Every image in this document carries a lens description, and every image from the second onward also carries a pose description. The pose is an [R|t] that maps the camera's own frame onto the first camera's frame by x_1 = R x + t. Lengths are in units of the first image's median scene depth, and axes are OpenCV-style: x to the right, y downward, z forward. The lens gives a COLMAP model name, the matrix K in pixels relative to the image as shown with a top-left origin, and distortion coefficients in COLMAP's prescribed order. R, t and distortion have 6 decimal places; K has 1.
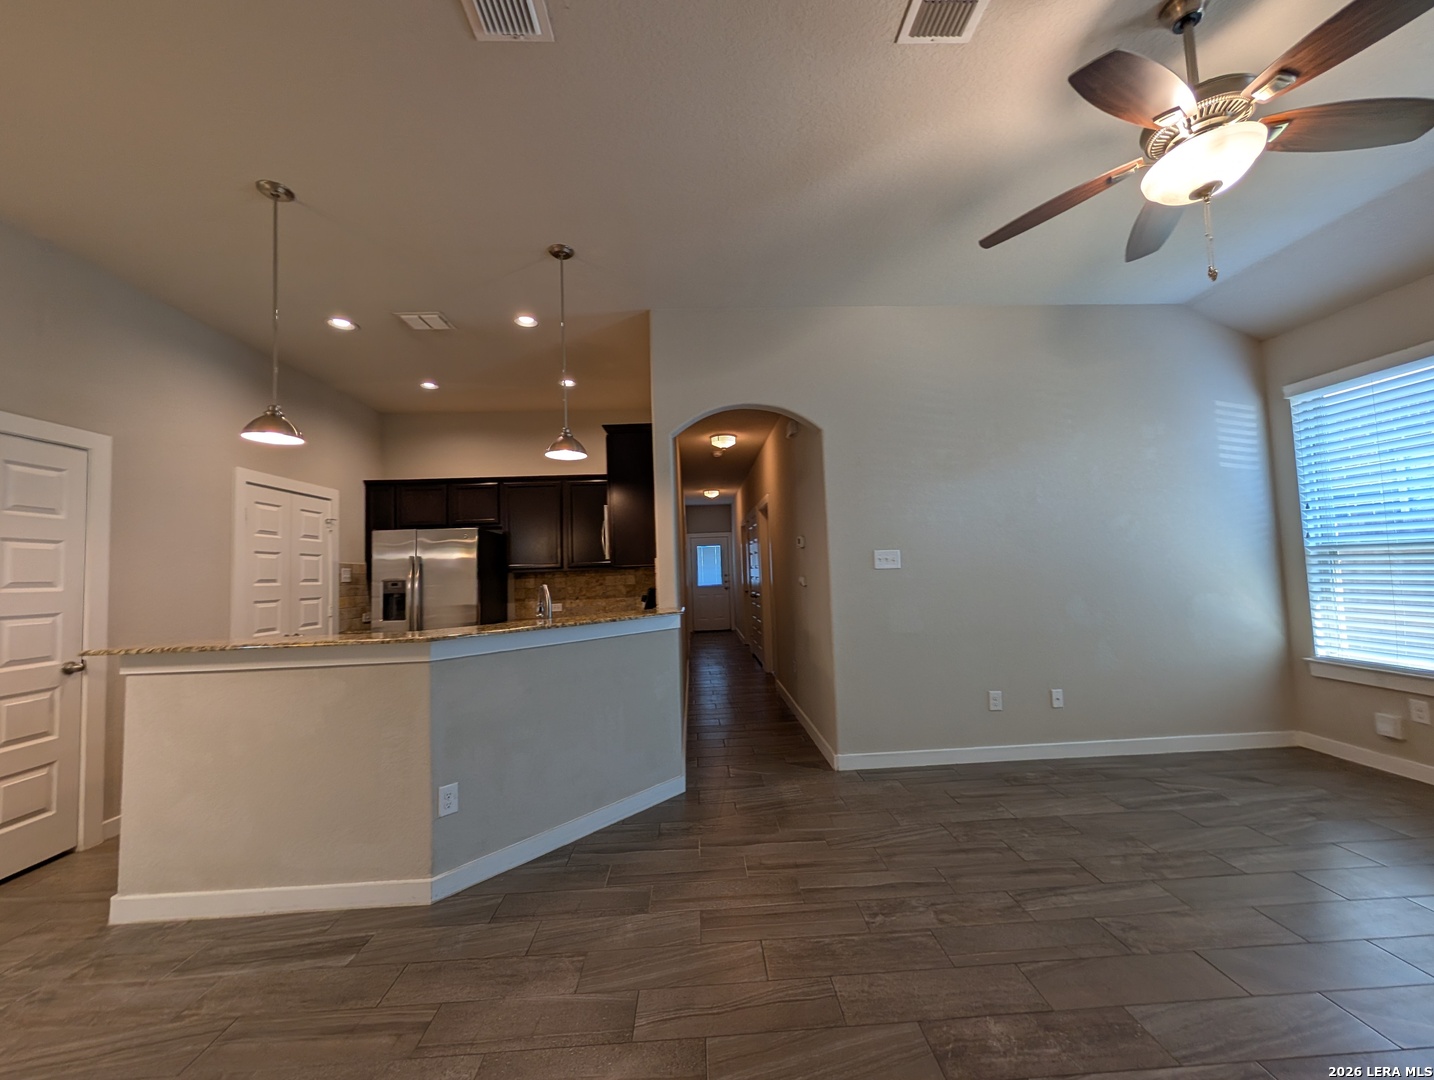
lens RADIAL K [[545.2, 0, 720.0], [0, 545.2, 541.1], [0, 0, 1]] dist [0.000398, 0.000322]
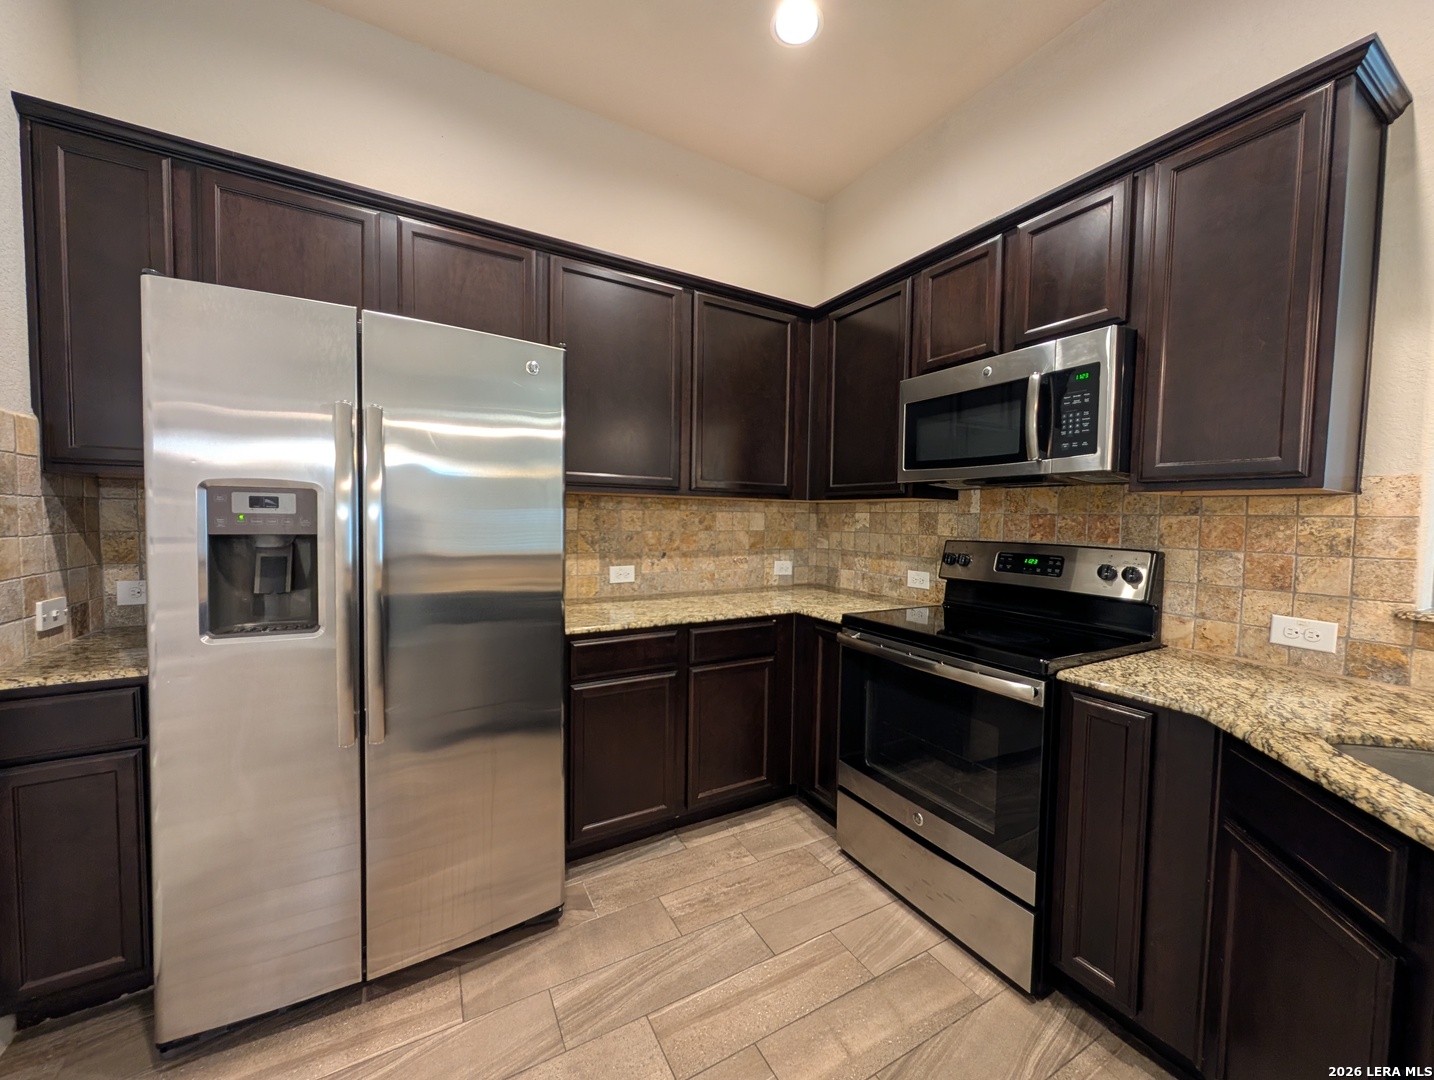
lens RADIAL K [[545.2, 0, 715.0], [0, 545.2, 538.6], [0, 0, 1]] dist [0.000398, 0.000322]
pose [[0.886613, 0.032985, 0.461335, -0.781865], [-0.074965, 0.994513, 0.072964, 0.092265], [-0.456397, -0.099275, 0.884221, 0.988583]]
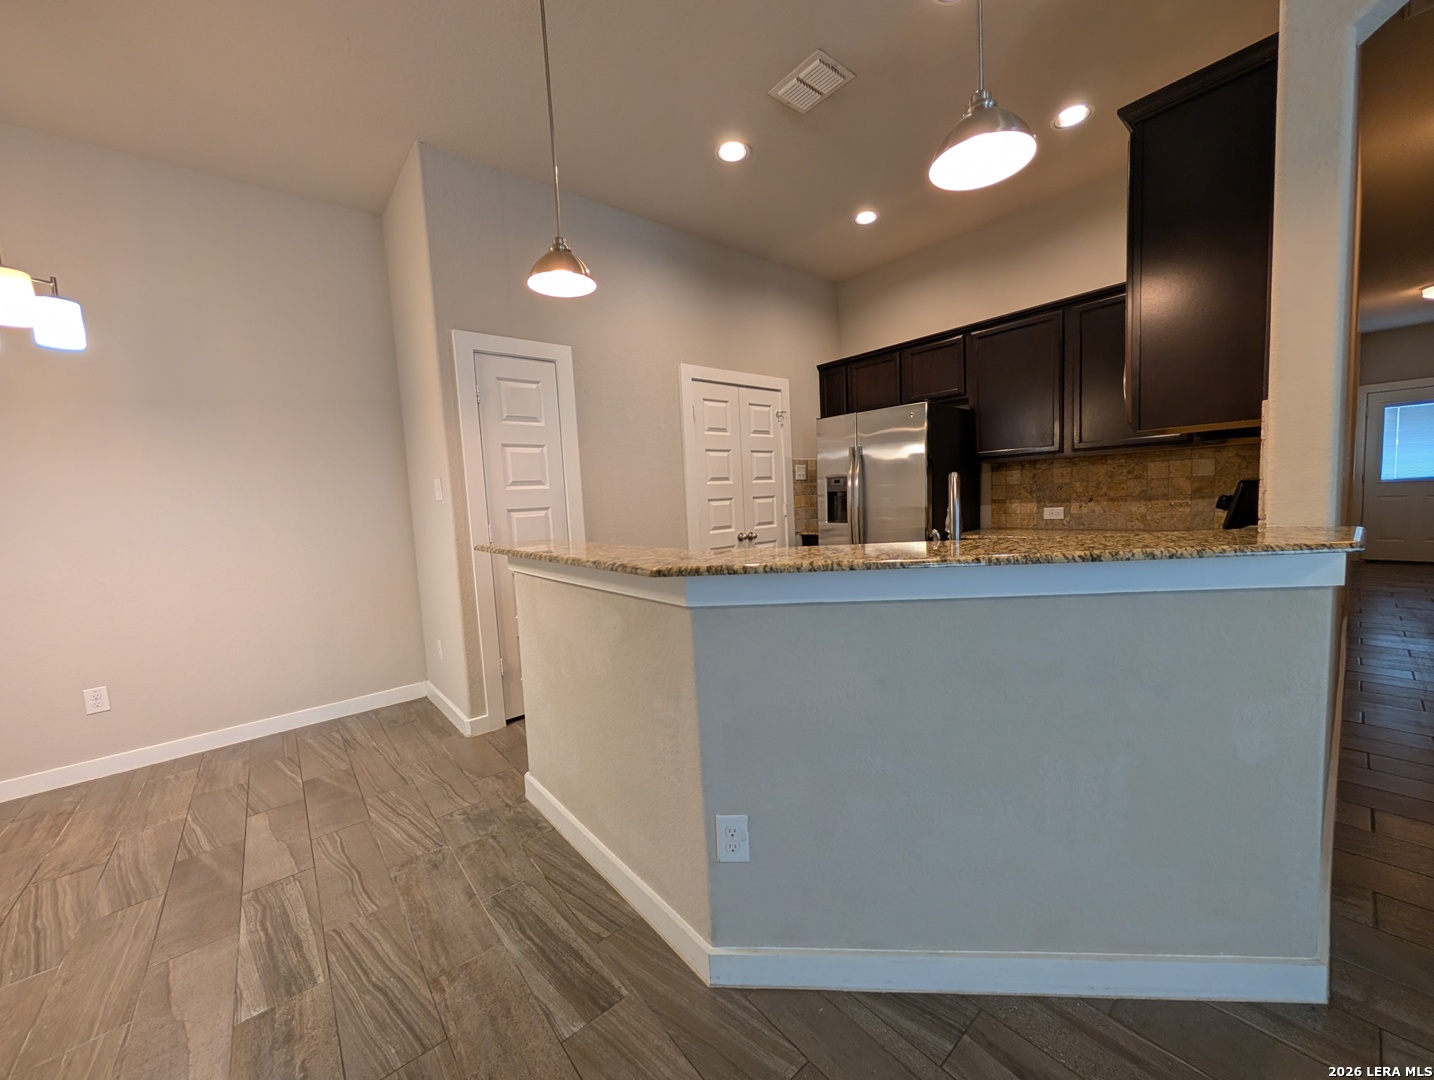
lens RADIAL K [[545.2, 0, 719.9], [0, 545.2, 541.2], [0, 0, 1]] dist [0.000398, 0.000322]
pose [[0.614803, 0.071112, -0.785468, -0.048259], [0.072529, 0.986609, 0.146092, 0.050592], [0.785338, -0.146787, 0.601413, 0.490296]]
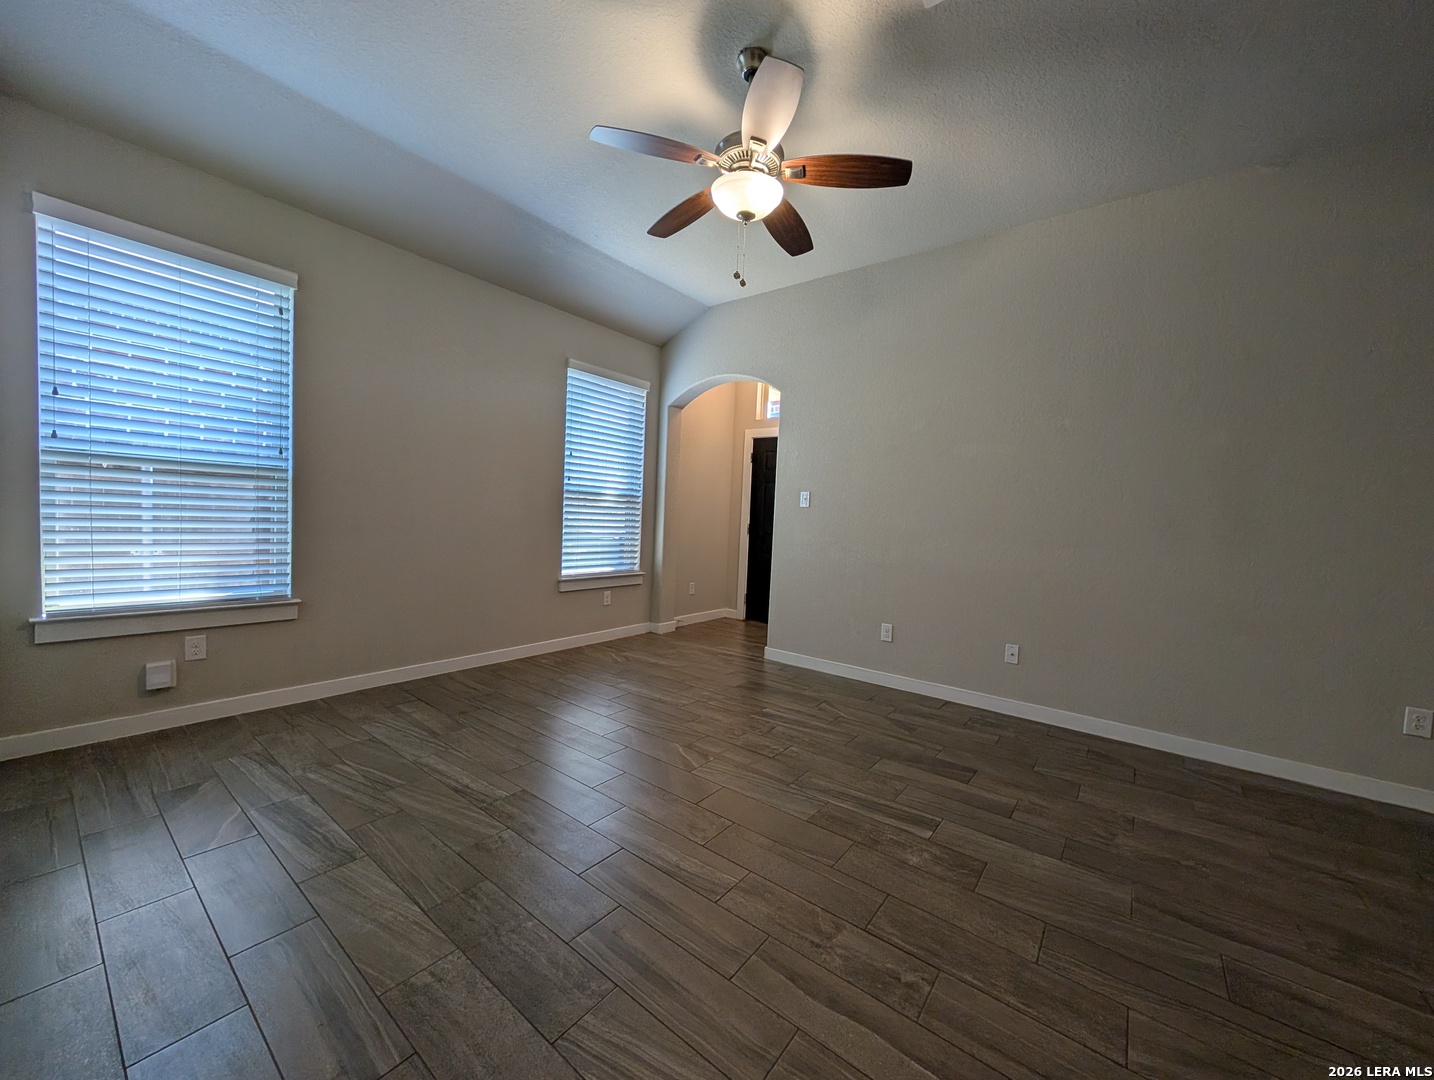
lens RADIAL K [[545.2, 0, 718.3], [0, 545.2, 543.1], [0, 0, 1]] dist [0.000398, 0.000322]
pose [[-0.759288, -0.030734, 0.650029, 0.025207], [-0.052884, 0.998494, -0.014563, 0.099657], [-0.648602, -0.045433, -0.759770, 1.089308]]
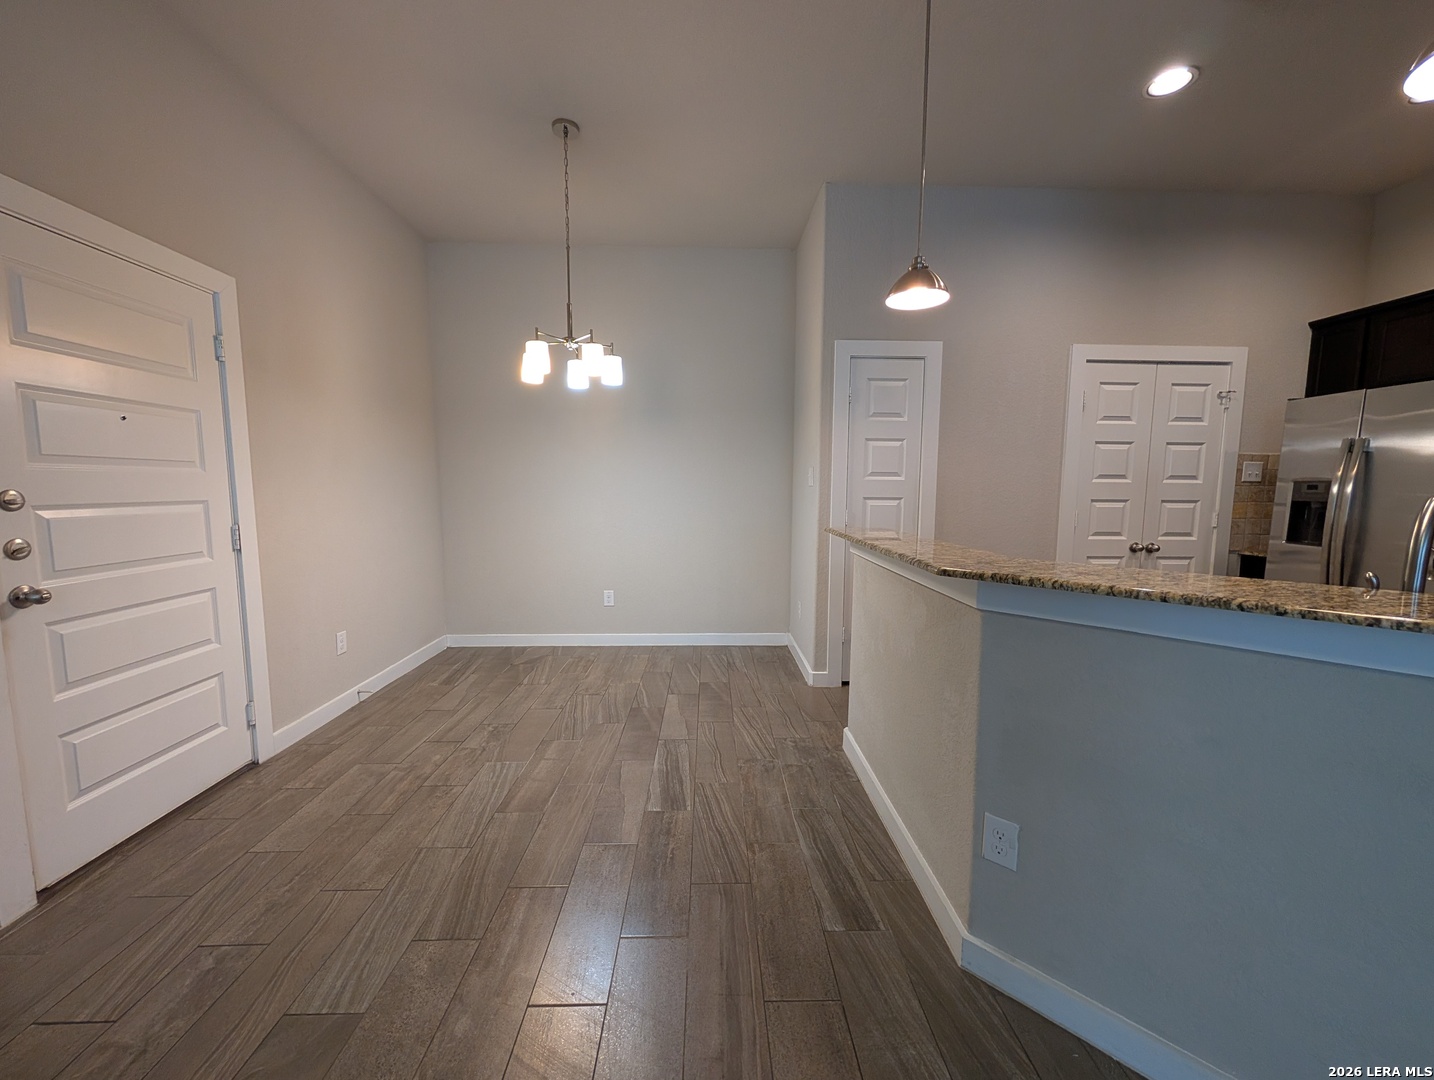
lens RADIAL K [[545.2, 0, 719.2], [0, 545.2, 540.4], [0, 0, 1]] dist [0.000398, 0.000322]
pose [[-0.015166, 0.133555, -0.990925, 0.041139], [0.049936, 0.989904, 0.132653, 0.036533], [0.998637, -0.047471, -0.021682, 0.516990]]
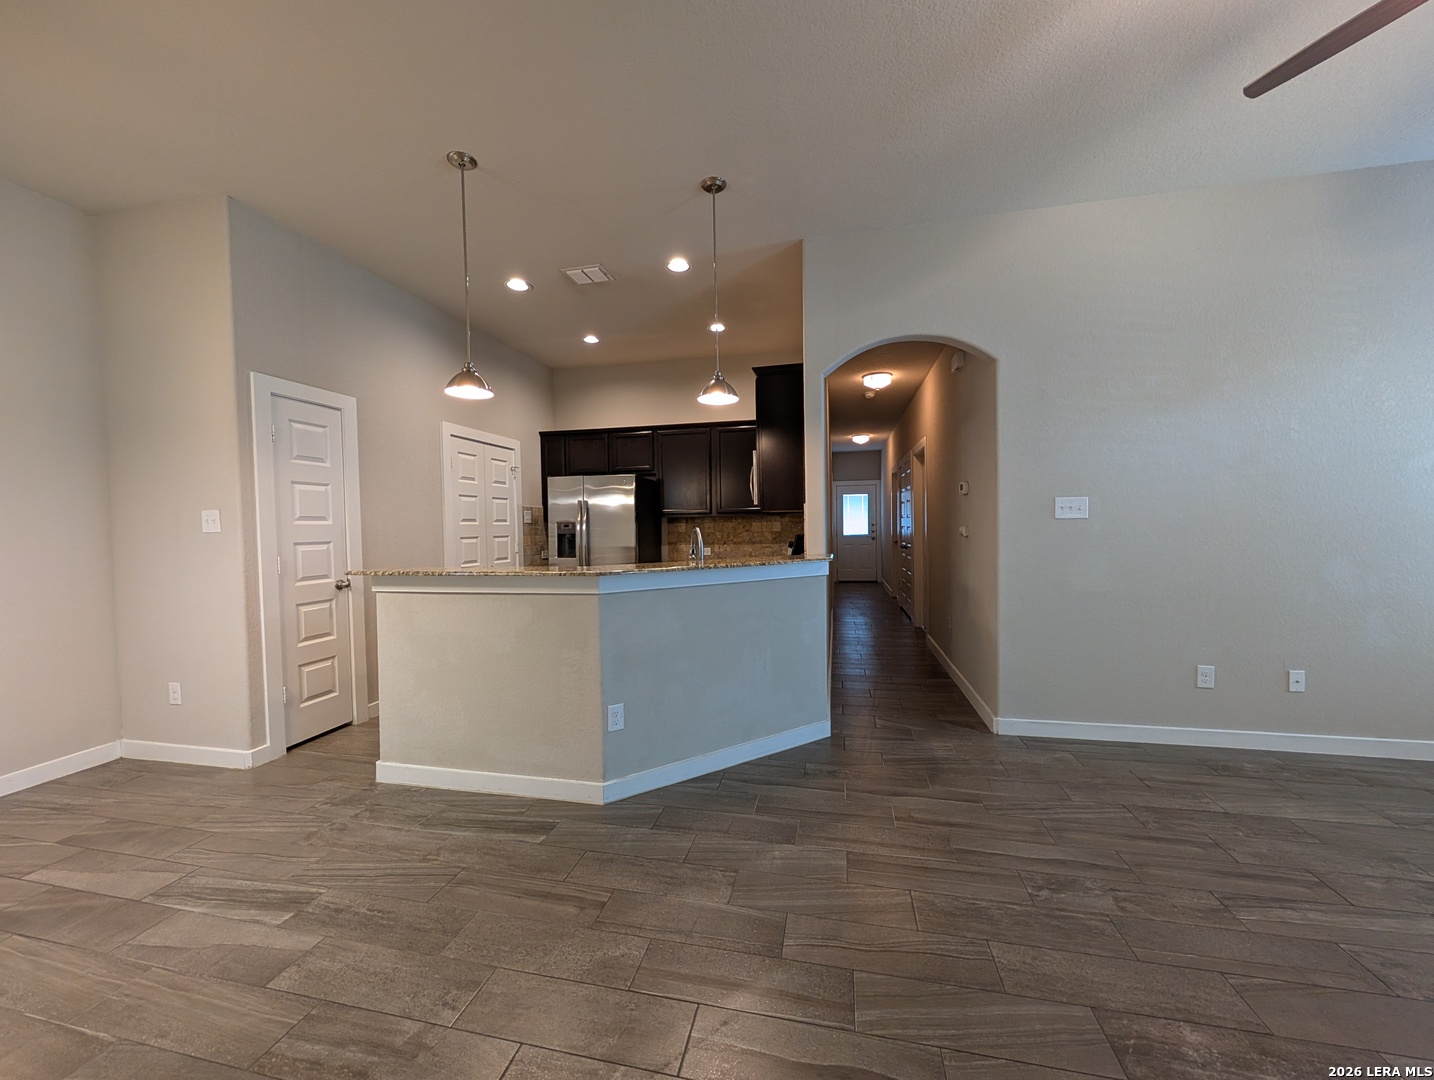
lens RADIAL K [[545.2, 0, 720.1], [0, 545.2, 541.4], [0, 0, 1]] dist [0.000398, 0.000322]
pose [[0.966390, 0.027988, -0.255553, -0.013646], [-0.004062, 0.995594, 0.093676, 0.008418], [0.257049, -0.089489, 0.962246, 0.012957]]
